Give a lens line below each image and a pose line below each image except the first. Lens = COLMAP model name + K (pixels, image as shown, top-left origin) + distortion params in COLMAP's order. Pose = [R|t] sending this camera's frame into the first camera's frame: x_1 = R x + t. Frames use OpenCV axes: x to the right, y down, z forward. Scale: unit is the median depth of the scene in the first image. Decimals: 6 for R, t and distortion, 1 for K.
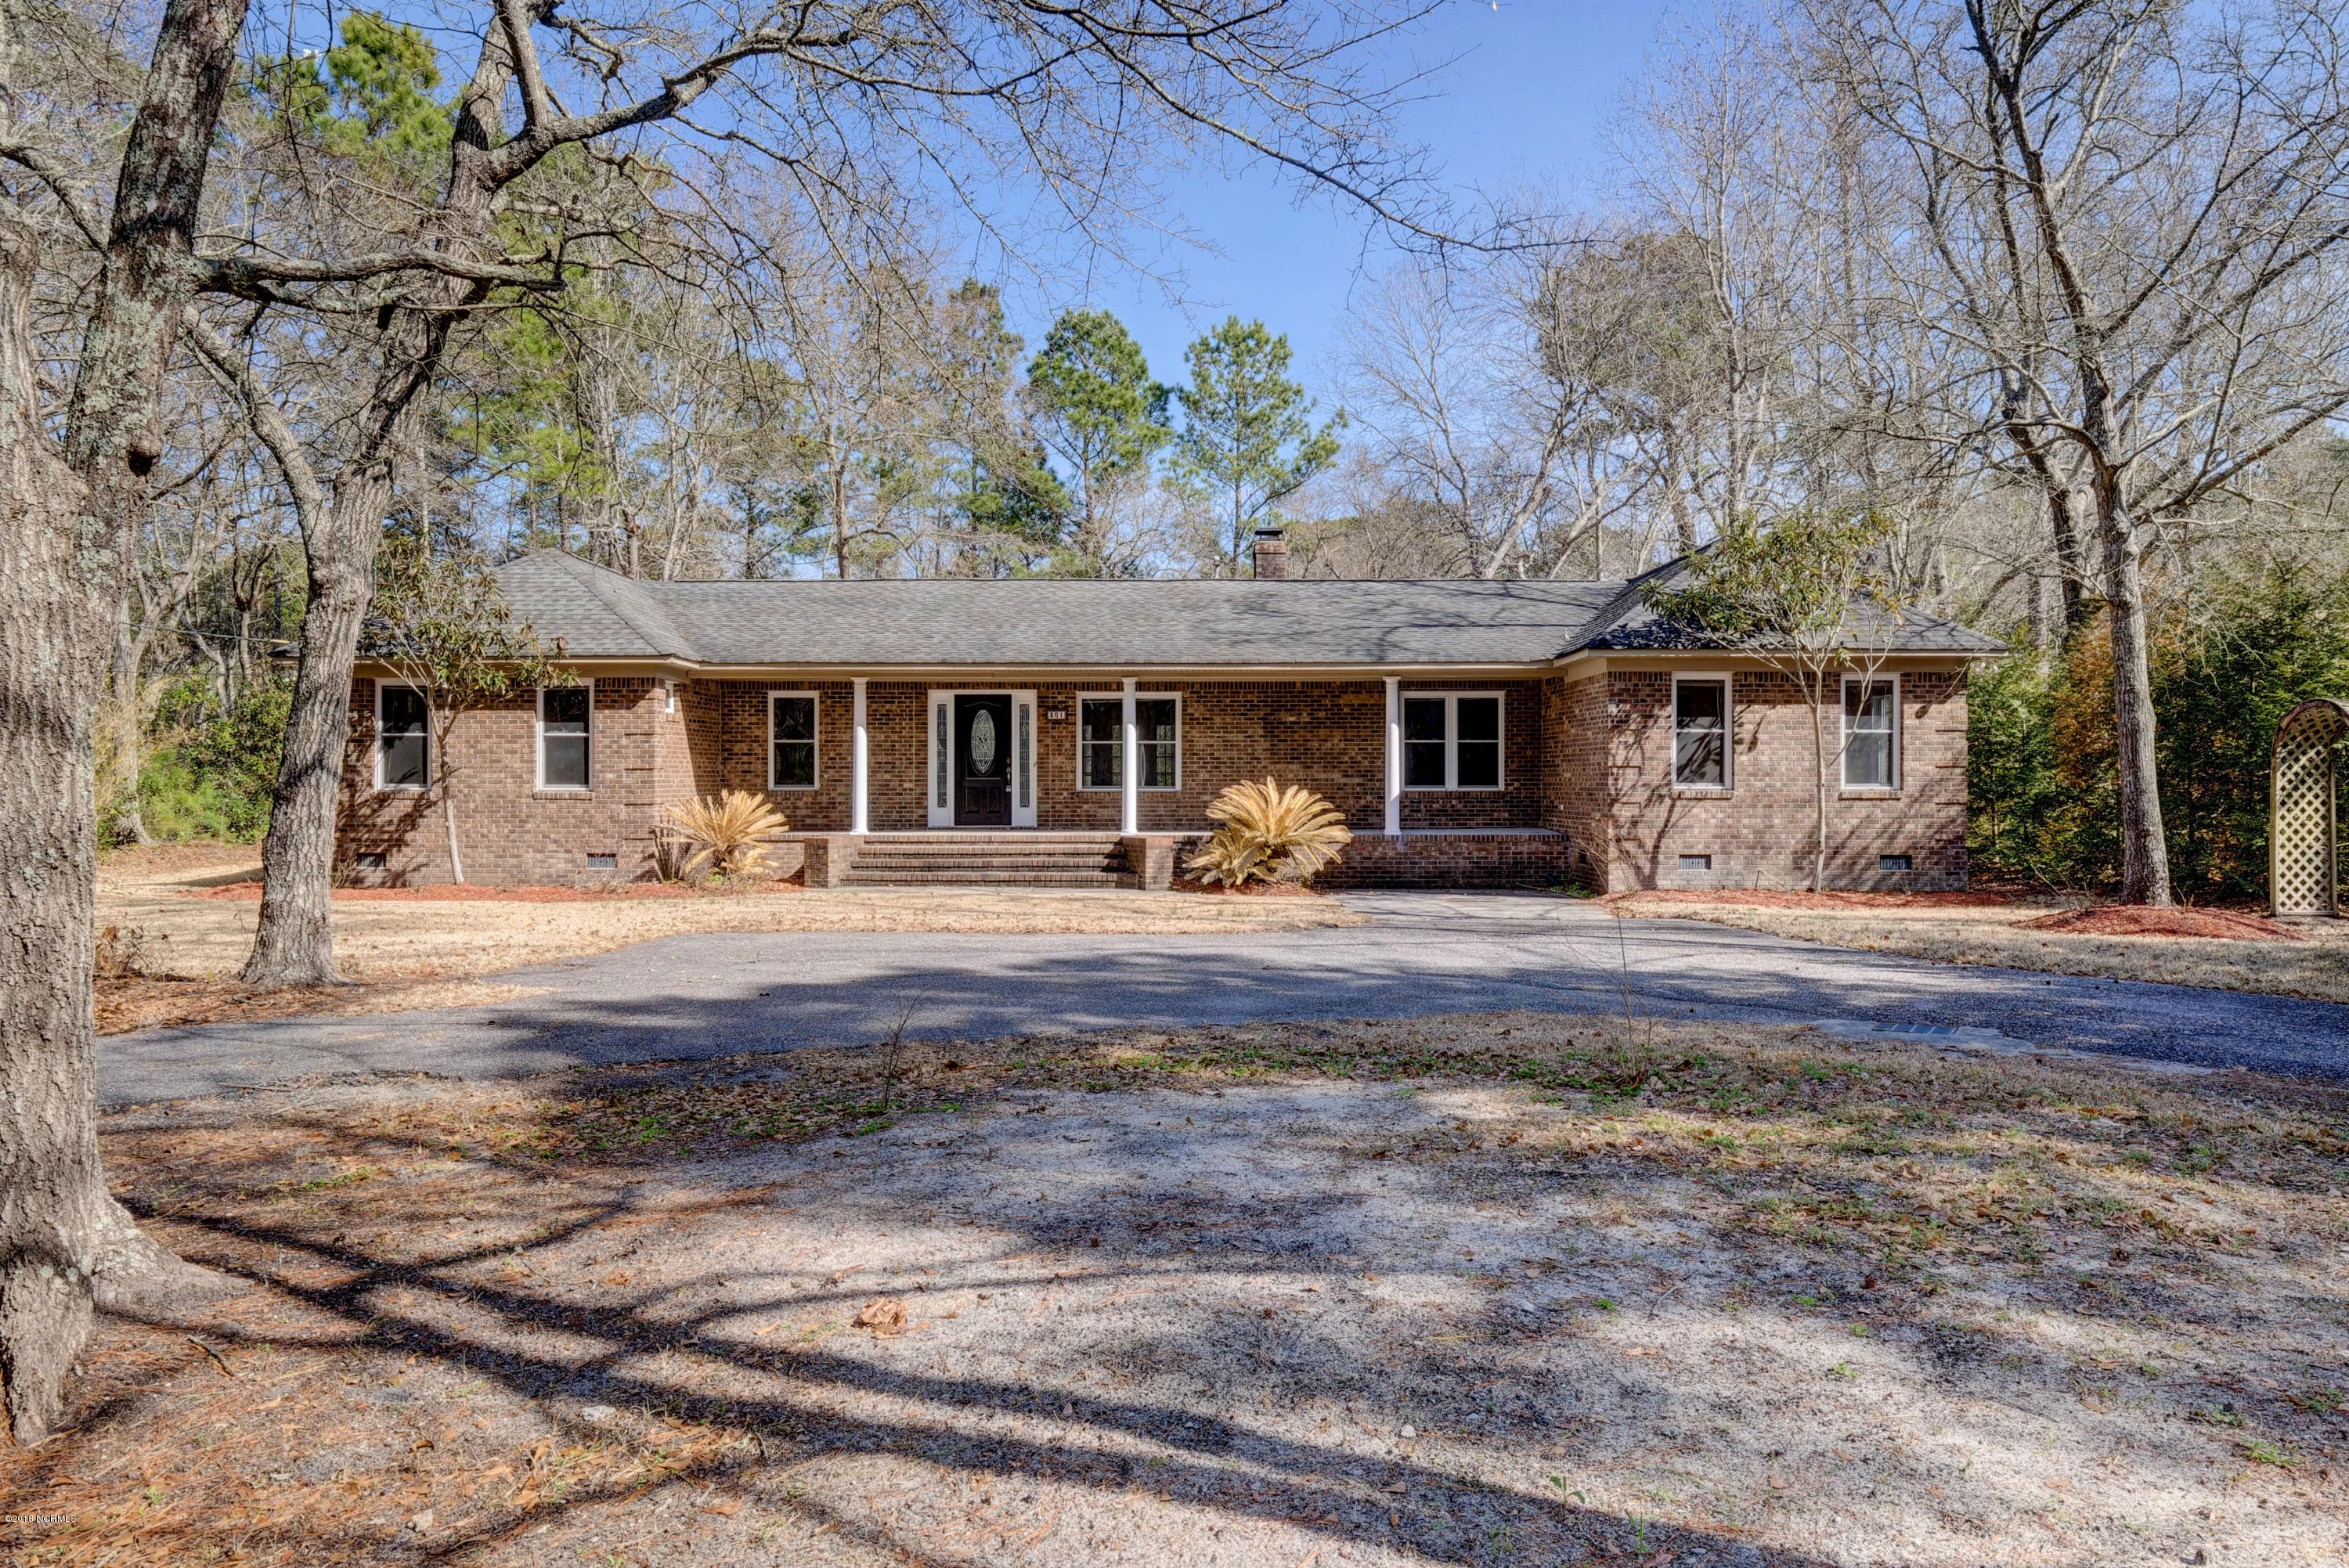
lens RADIAL K [[1618.0, 0, 1182.7], [0, 1618.0, 754.8], [0, 0, 1]] dist [0.002059, 0.003230]
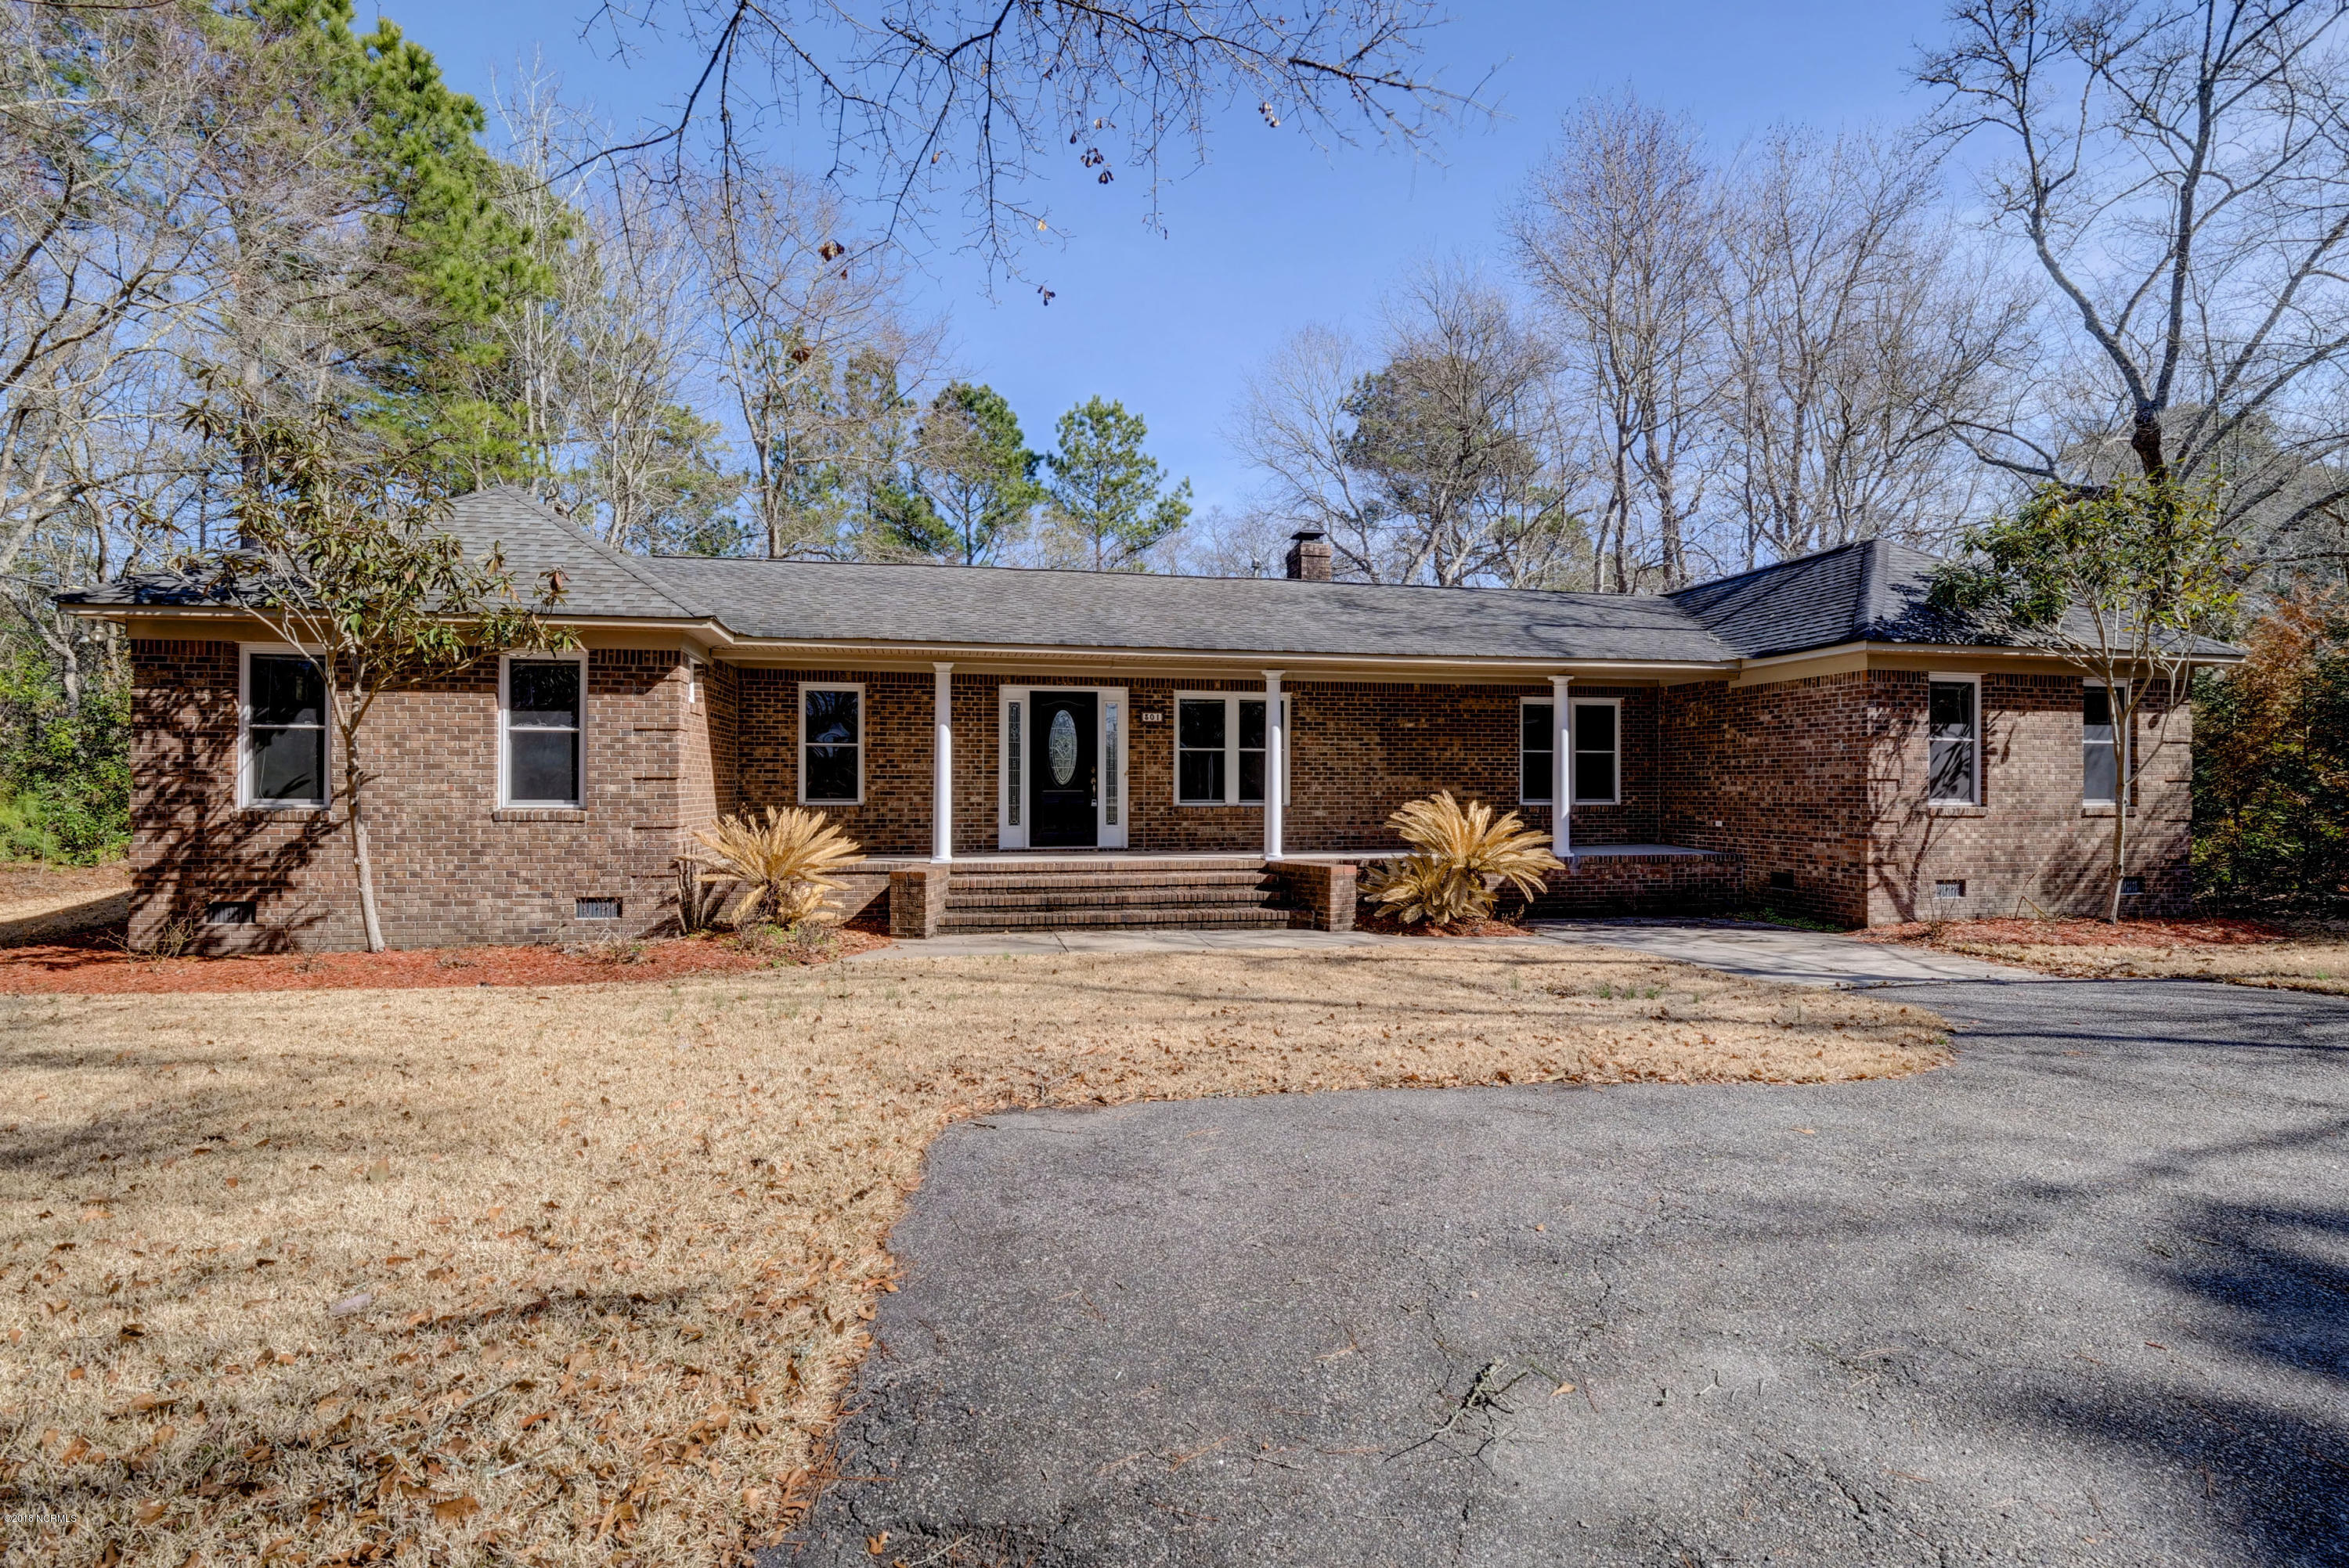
lens RADIAL K [[1142.7, 0, 1176.2], [0, 1142.7, 773.8], [0, 0, 1]] dist [-0.012449, -0.001415]
pose [[0.979046, 0.004467, 0.203588, -0.210168], [-0.005093, 0.999984, 0.002551, 0.004315], [-0.203573, -0.003534, 0.979053, 0.453944]]
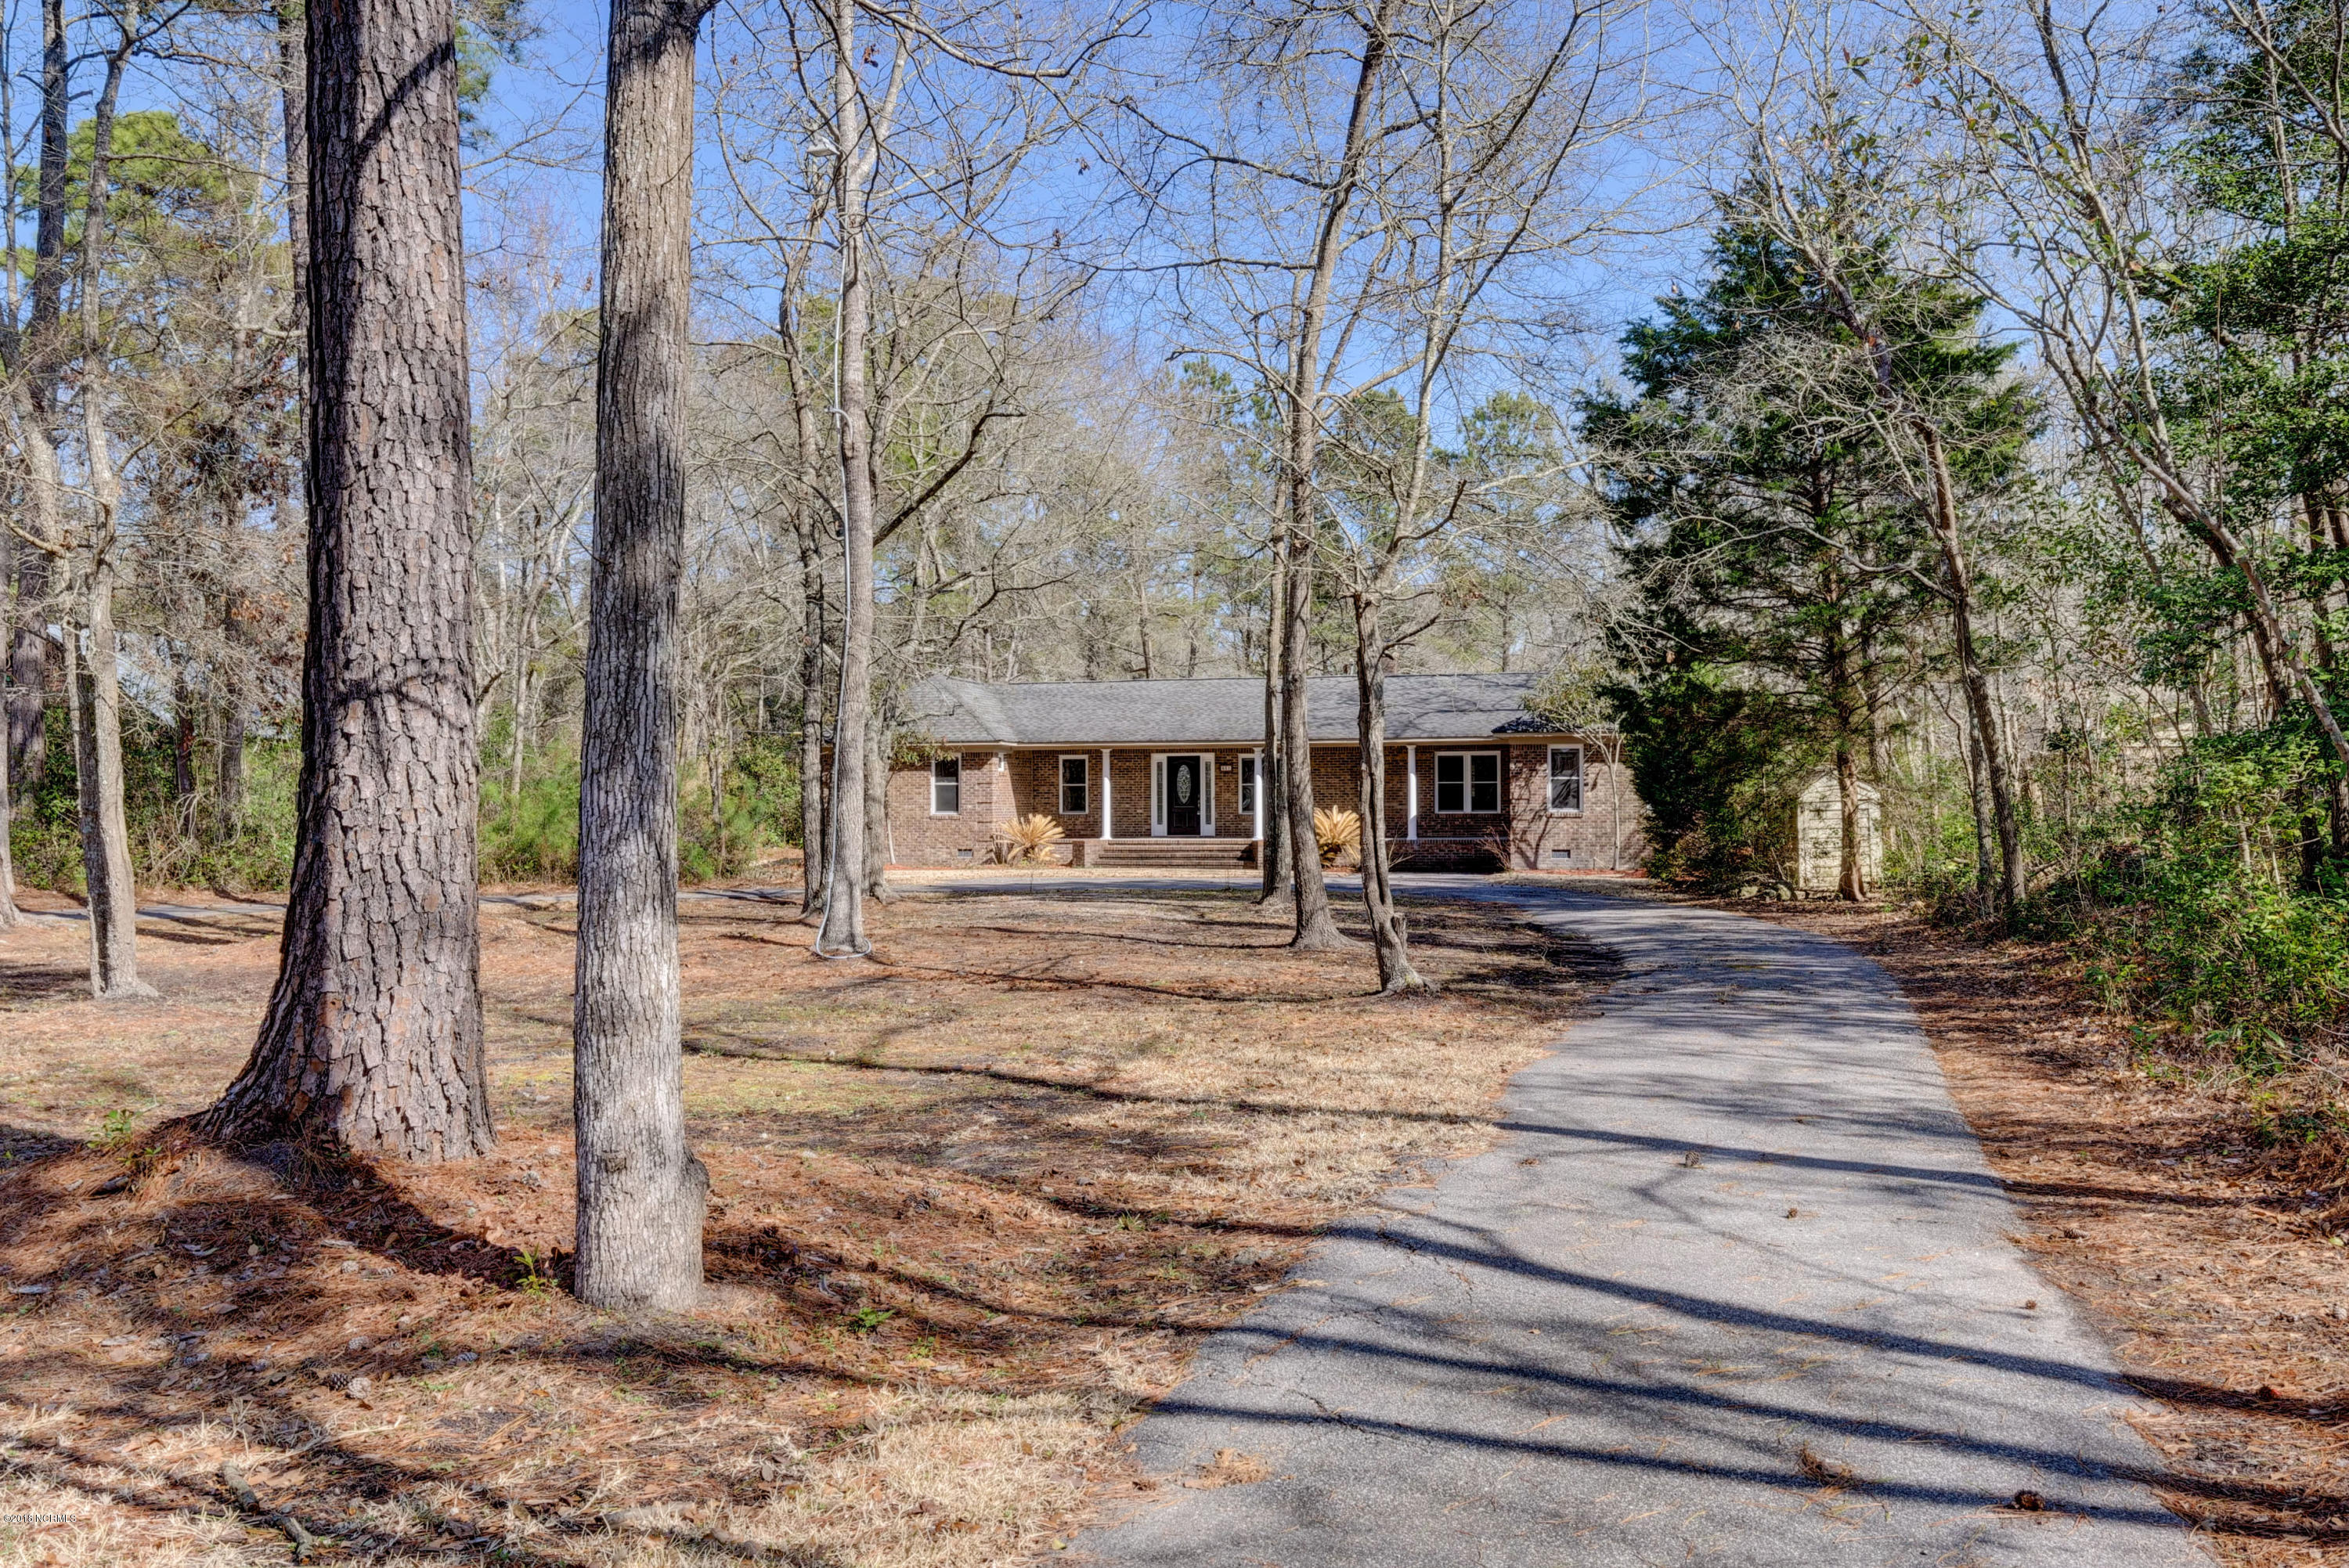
lens RADIAL K [[2081.1, 0, 1174.5], [0, 2081.1, 784.0], [0, 0, 1]] dist [-0.000125, -0.000045]
pose [[0.968858, -0.006268, -0.247538, 0.442101], [0.007903, 0.999953, 0.005614, -0.023176], [0.247491, -0.007396, 0.968862, -1.192021]]
